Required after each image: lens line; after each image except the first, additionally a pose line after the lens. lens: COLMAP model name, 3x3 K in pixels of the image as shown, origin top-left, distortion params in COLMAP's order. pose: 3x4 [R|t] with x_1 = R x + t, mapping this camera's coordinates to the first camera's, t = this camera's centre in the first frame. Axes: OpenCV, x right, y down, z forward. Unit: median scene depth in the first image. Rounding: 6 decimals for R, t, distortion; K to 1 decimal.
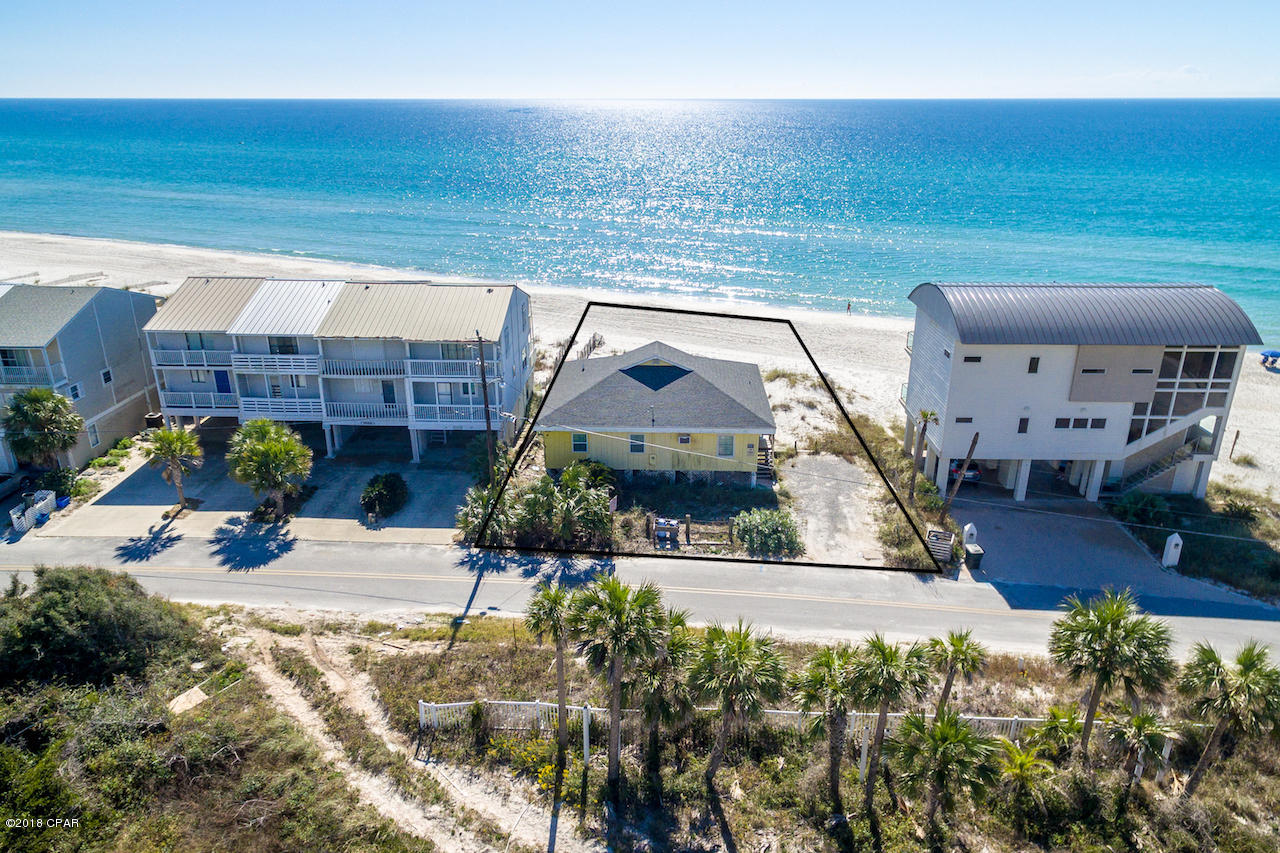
lens RADIAL K [[873.4, 0, 640.0], [0, 873.4, 426.5], [0, 0, 1]] dist [-0.002246, 0.000571]
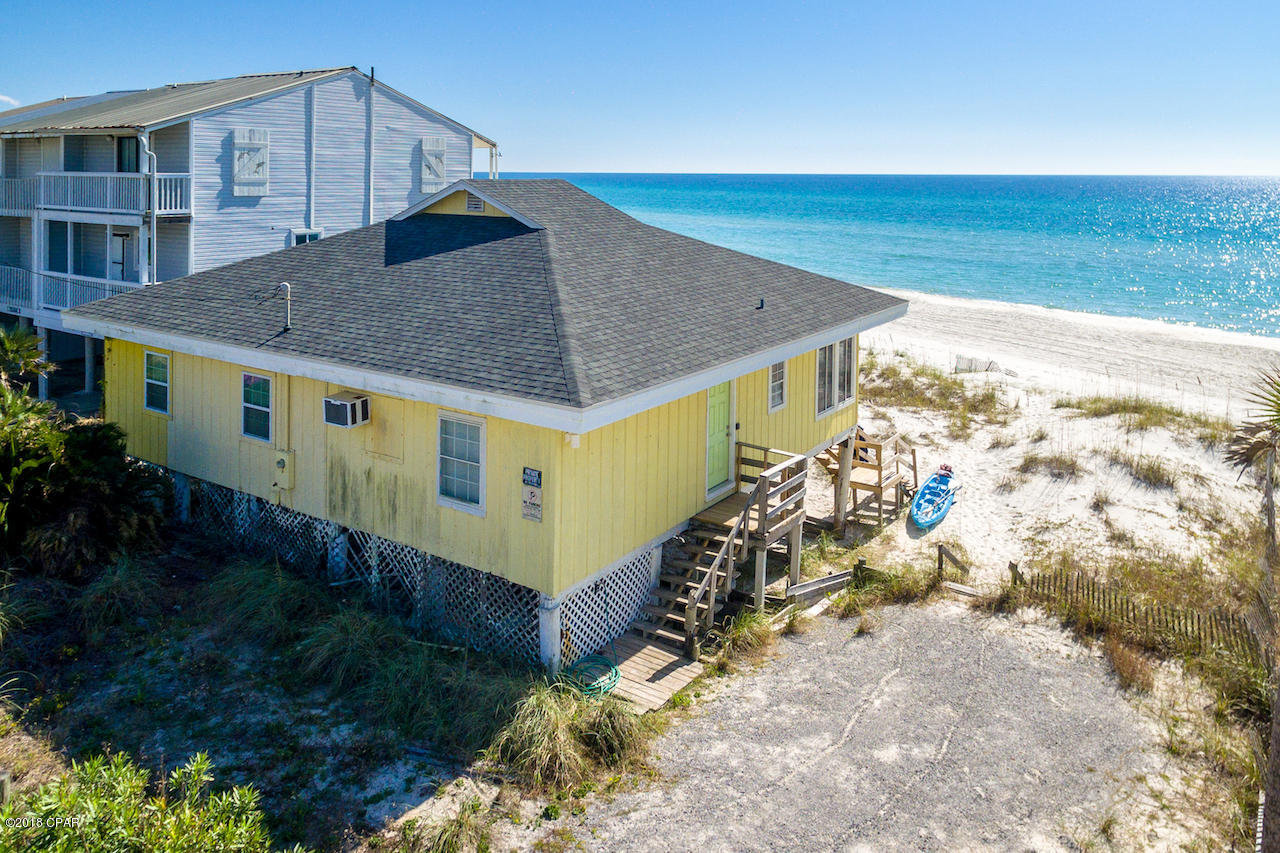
lens RADIAL K [[909.0, 0, 668.9], [0, 909.0, 394.0], [0, 0, 1]] dist [0.005983, 0.005037]
pose [[0.845982, 0.127553, -0.517730, 0.275488], [-0.201044, 0.975608, -0.088150, 0.014507], [0.493858, 0.178660, 0.850991, 0.800757]]
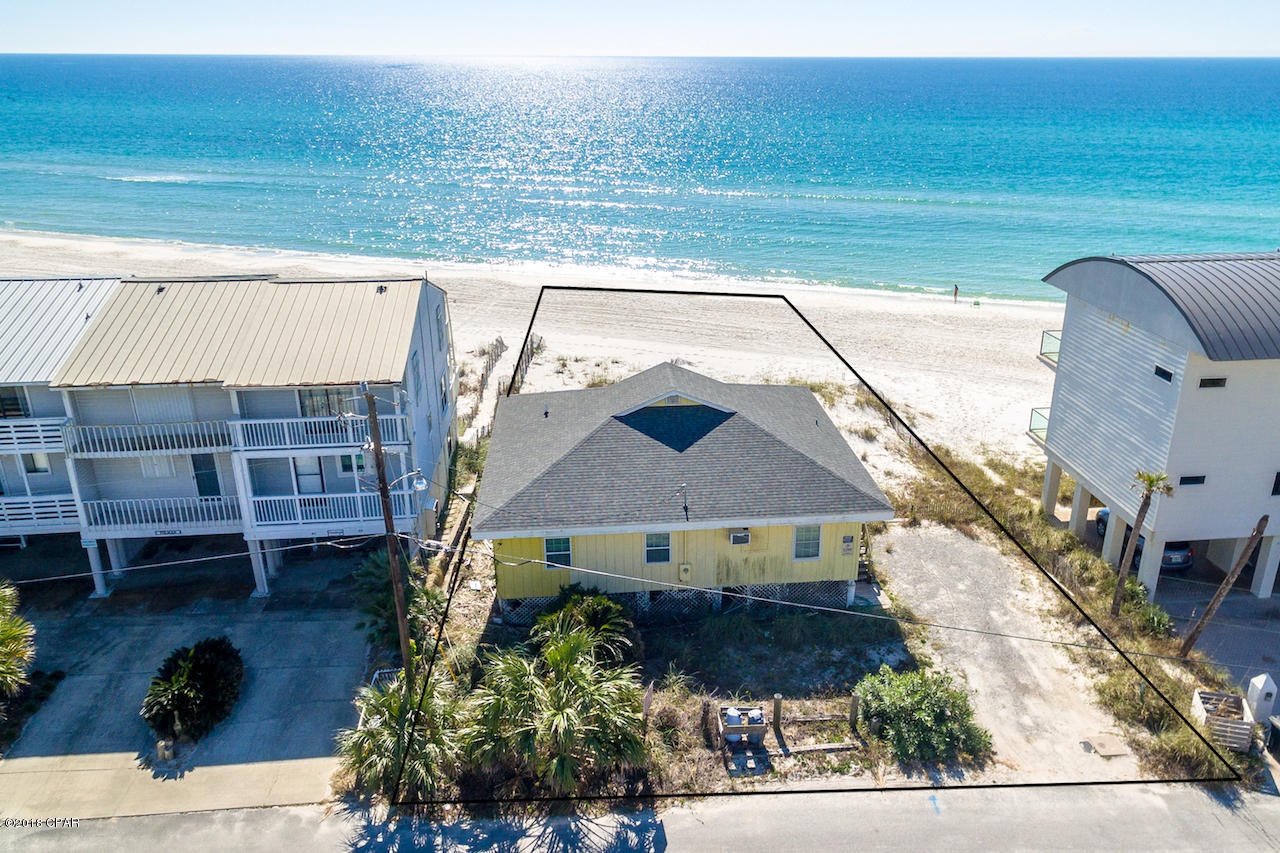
lens RADIAL K [[909.0, 0, 668.9], [0, 909.0, 394.0], [0, 0, 1]] dist [0.005983, 0.005037]
pose [[0.989279, -0.047620, 0.138057, -0.073998], [0.048759, 0.998799, -0.004880, -0.078720], [-0.137658, 0.011559, 0.990412, 0.396958]]
